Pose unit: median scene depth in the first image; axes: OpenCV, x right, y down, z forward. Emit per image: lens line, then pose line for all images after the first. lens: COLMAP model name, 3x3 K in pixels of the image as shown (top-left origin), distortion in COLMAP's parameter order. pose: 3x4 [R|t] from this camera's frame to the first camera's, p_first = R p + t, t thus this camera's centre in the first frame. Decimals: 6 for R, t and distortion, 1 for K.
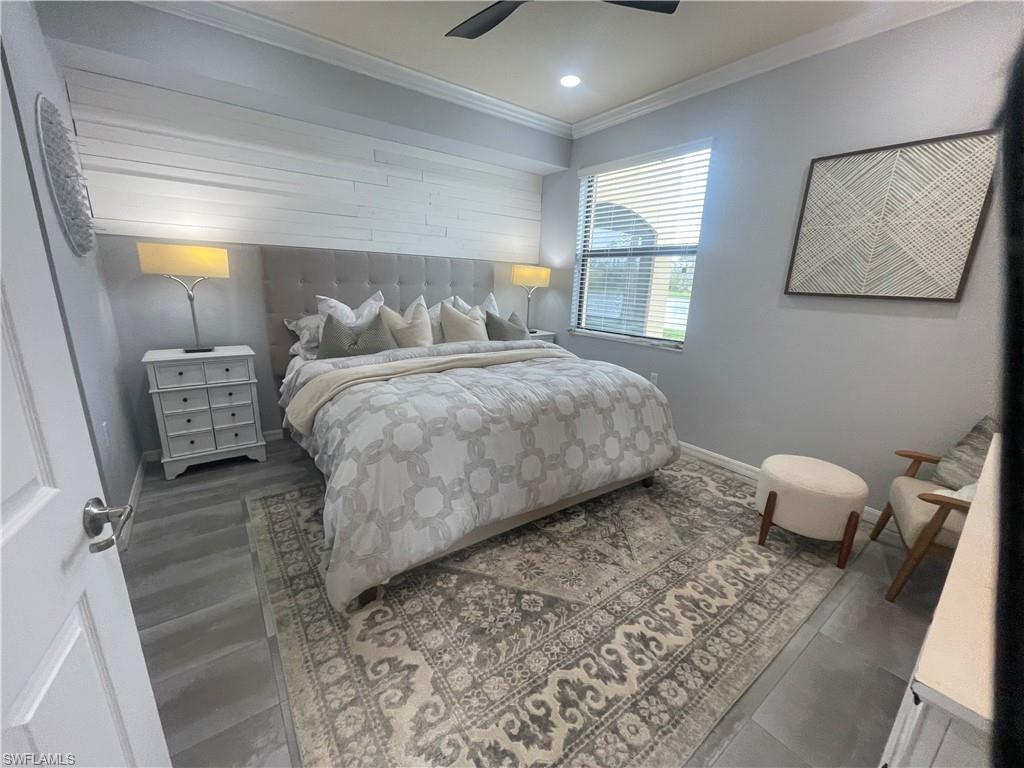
lens RADIAL K [[412.1, 0, 509.4], [0, 412.1, 387.6], [0, 0, 1]] dist [-0.000387, 0.000861]
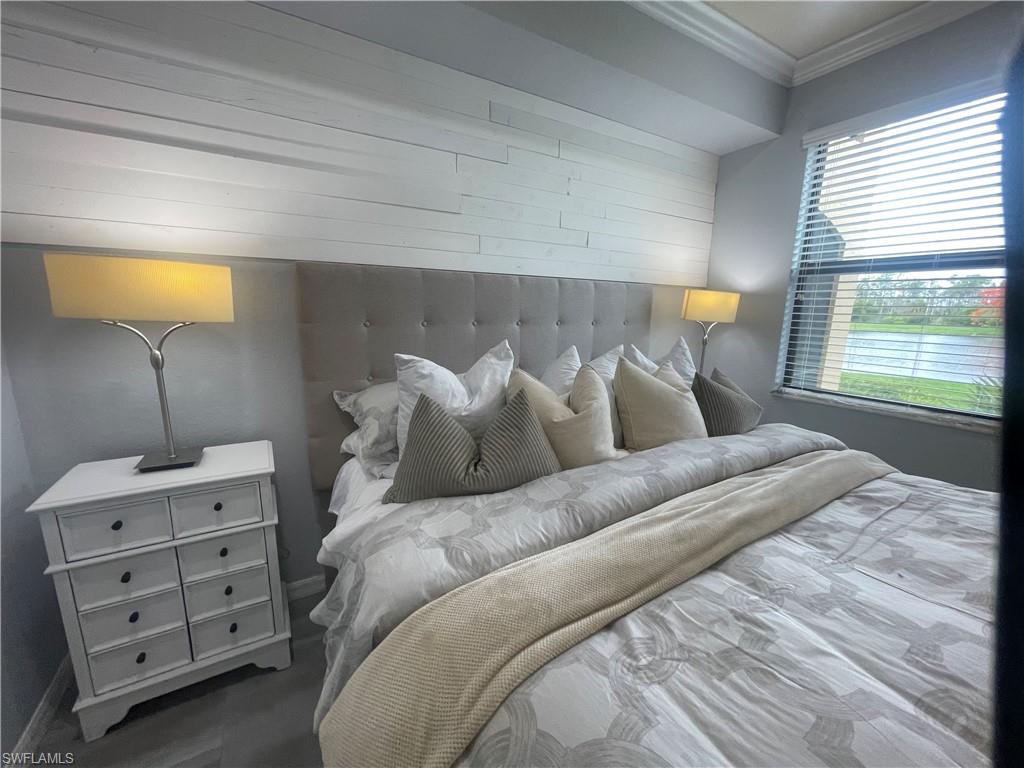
lens RADIAL K [[412.1, 0, 509.0], [0, 412.1, 387.0], [0, 0, 1]] dist [-0.000387, 0.000861]
pose [[0.994351, 0.004805, -0.106030, -0.273675], [-0.011617, 0.997900, -0.063728, -0.150666], [0.105501, 0.064600, 0.992319, 0.511989]]
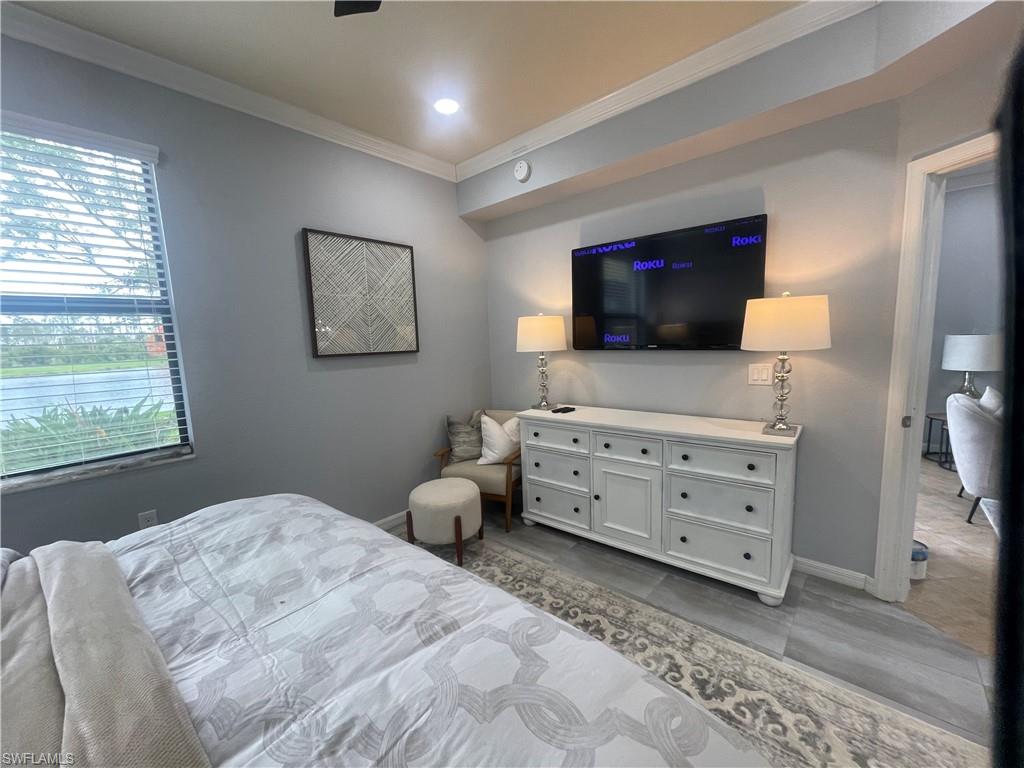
lens RADIAL K [[412.1, 0, 507.4], [0, 412.1, 389.6], [0, 0, 1]] dist [-0.000387, 0.000861]
pose [[-0.201112, -0.150009, 0.968014, -0.345720], [0.277697, 0.938933, 0.203196, -0.210203], [-0.939382, 0.309680, -0.147174, 0.681864]]
